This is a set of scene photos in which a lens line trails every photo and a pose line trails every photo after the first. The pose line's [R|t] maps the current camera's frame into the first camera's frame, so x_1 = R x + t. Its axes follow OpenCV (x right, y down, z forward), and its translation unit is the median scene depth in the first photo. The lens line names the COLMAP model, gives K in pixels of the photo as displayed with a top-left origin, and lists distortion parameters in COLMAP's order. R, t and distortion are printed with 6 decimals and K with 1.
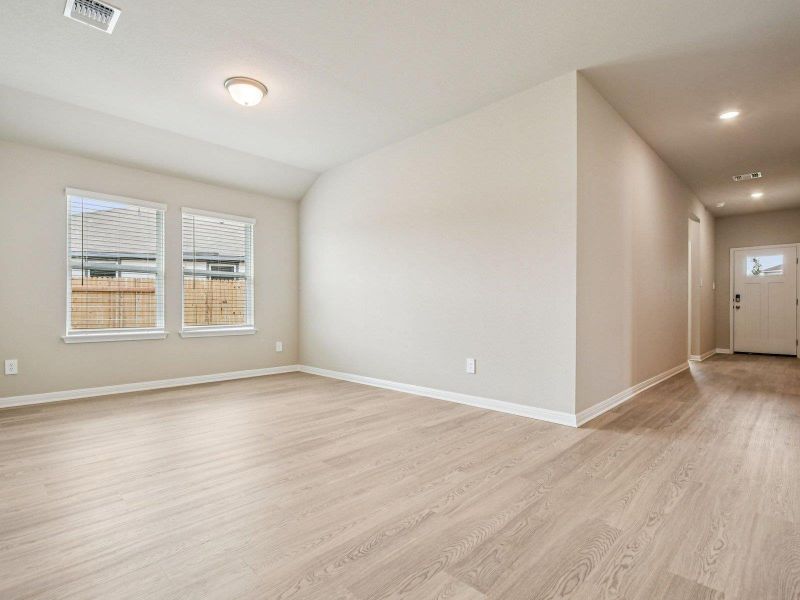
lens RADIAL K [[404.0, 0, 395.9], [0, 404.0, 305.4], [0, 0, 1]] dist [0.001834, -0.000395]
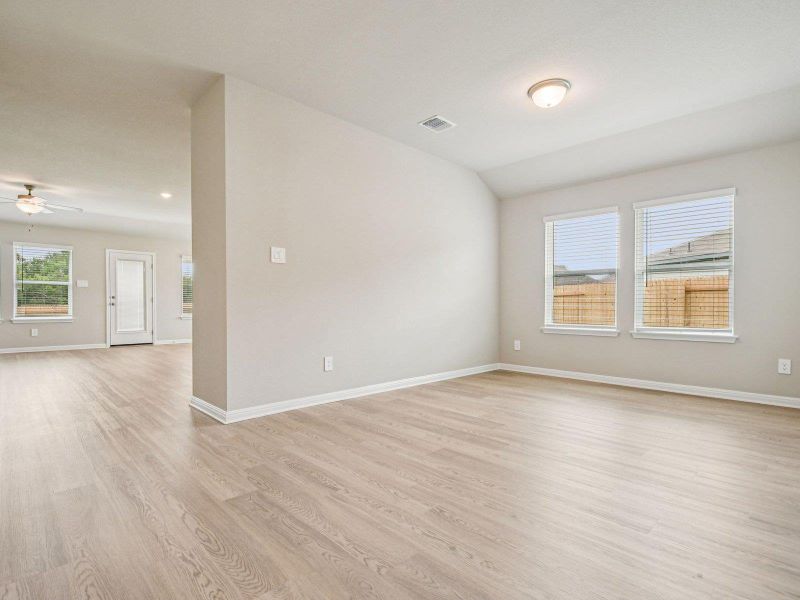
lens RADIAL K [[404.0, 0, 395.9], [0, 404.0, 305.4], [0, 0, 1]] dist [0.001834, -0.000395]
pose [[-0.016611, -0.002543, -0.999859, 0.531961], [0.004224, 0.999988, -0.002614, 0.002312], [0.999853, -0.004266, -0.016600, 0.520925]]
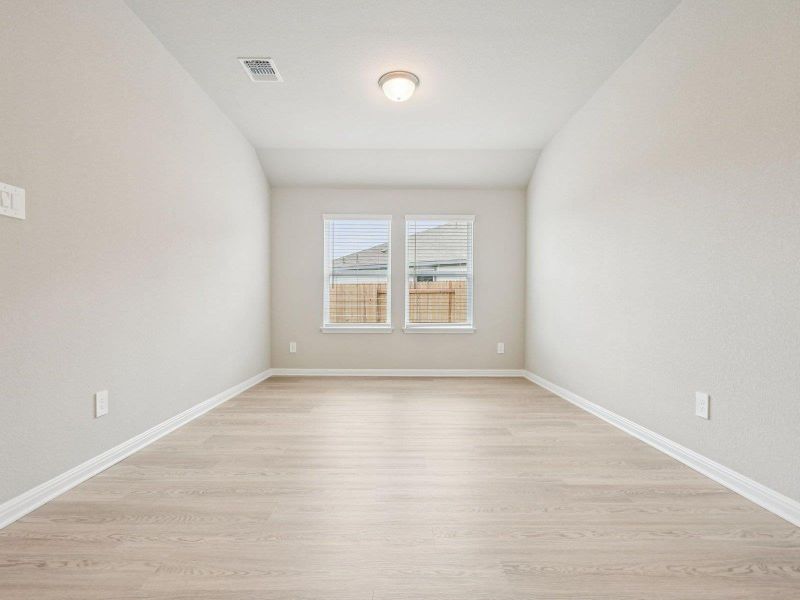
lens RADIAL K [[396.1, 0, 413.9], [0, 396.1, 303.1], [0, 0, 1]] dist [0.001346, -0.000466]
pose [[0.708274, -0.002722, -0.705933, 0.299337], [0.000373, 0.999994, -0.003481, 0.001421], [0.705938, 0.002203, 0.708270, 0.290854]]
